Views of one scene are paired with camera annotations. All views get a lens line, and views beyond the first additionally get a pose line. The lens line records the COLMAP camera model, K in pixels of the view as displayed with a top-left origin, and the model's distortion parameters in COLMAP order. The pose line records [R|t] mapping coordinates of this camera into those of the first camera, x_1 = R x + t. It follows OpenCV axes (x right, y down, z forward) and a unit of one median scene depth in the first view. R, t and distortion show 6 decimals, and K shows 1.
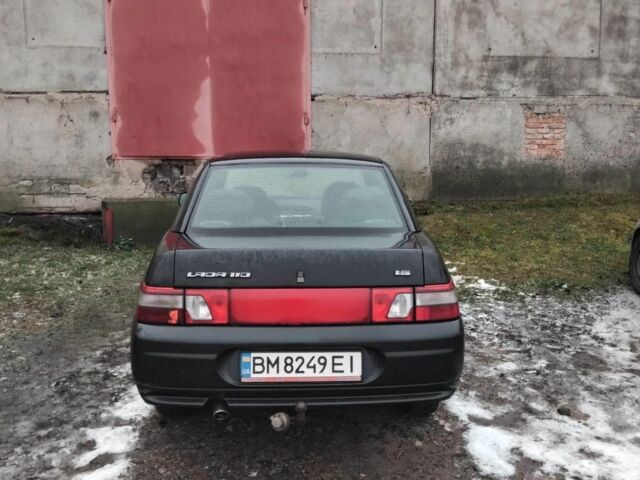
lens RADIAL K [[666.7, 0, 324.1], [0, 666.7, 240.9], [0, 0, 1]] dist [0.138838, -0.344114]
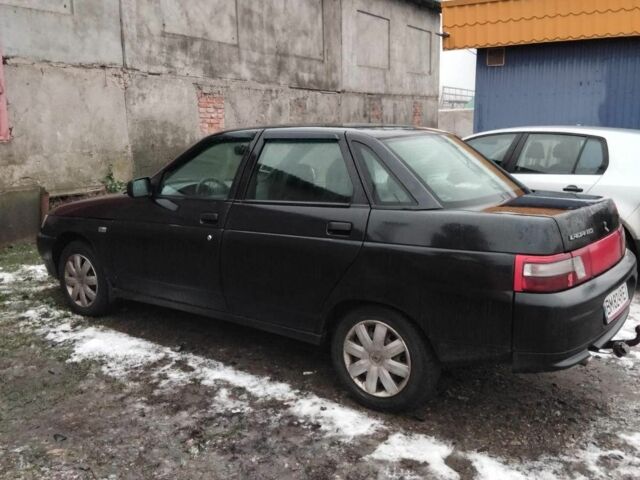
lens RADIAL K [[666.7, 0, 324.1], [0, 666.7, 240.9], [0, 0, 1]] dist [0.138838, -0.344114]
pose [[0.598477, -0.133315, 0.789970, -0.441407], [0.113251, 0.990234, 0.081313, -0.026072], [-0.793095, 0.040801, 0.607730, 0.231068]]
